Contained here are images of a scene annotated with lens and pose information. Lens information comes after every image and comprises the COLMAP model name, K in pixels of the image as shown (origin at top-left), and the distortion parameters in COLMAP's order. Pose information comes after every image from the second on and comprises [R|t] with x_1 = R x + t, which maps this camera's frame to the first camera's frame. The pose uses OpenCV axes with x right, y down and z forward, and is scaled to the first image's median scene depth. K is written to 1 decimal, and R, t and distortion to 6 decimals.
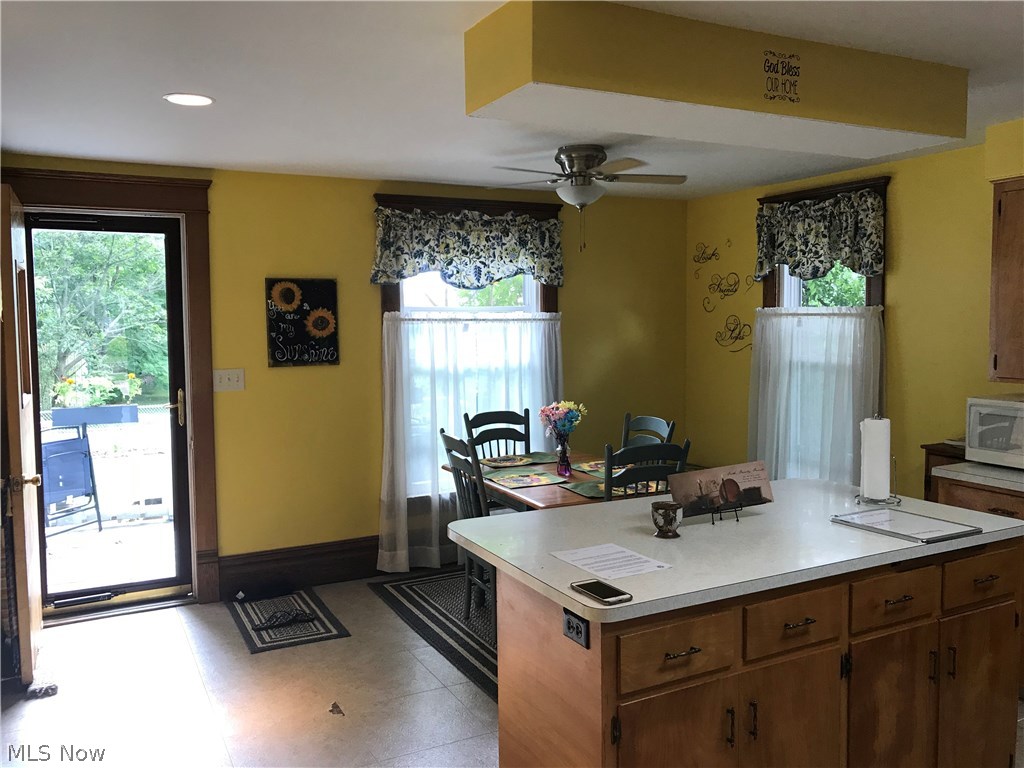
lens RADIAL K [[850.8, 0, 536.8], [0, 850.8, 365.7], [0, 0, 1]] dist [0.050579, -0.079626]
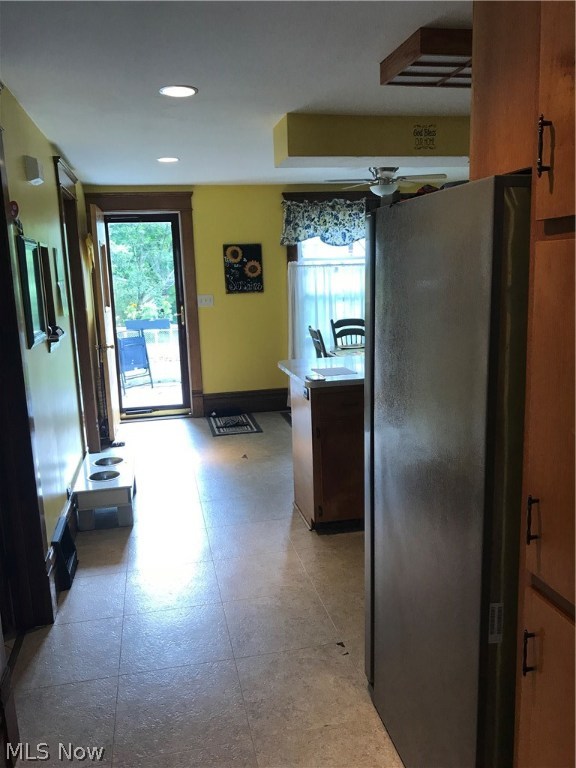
lens RADIAL K [[638.1, 0, 293.7], [0, 638.1, 377.5], [0, 0, 1]] dist [0.050579, -0.079626]
pose [[0.961982, 0.021826, -0.272240, 0.199753], [0.010174, 0.993246, 0.115584, 0.022402], [0.272924, -0.113959, 0.955262, -0.285383]]
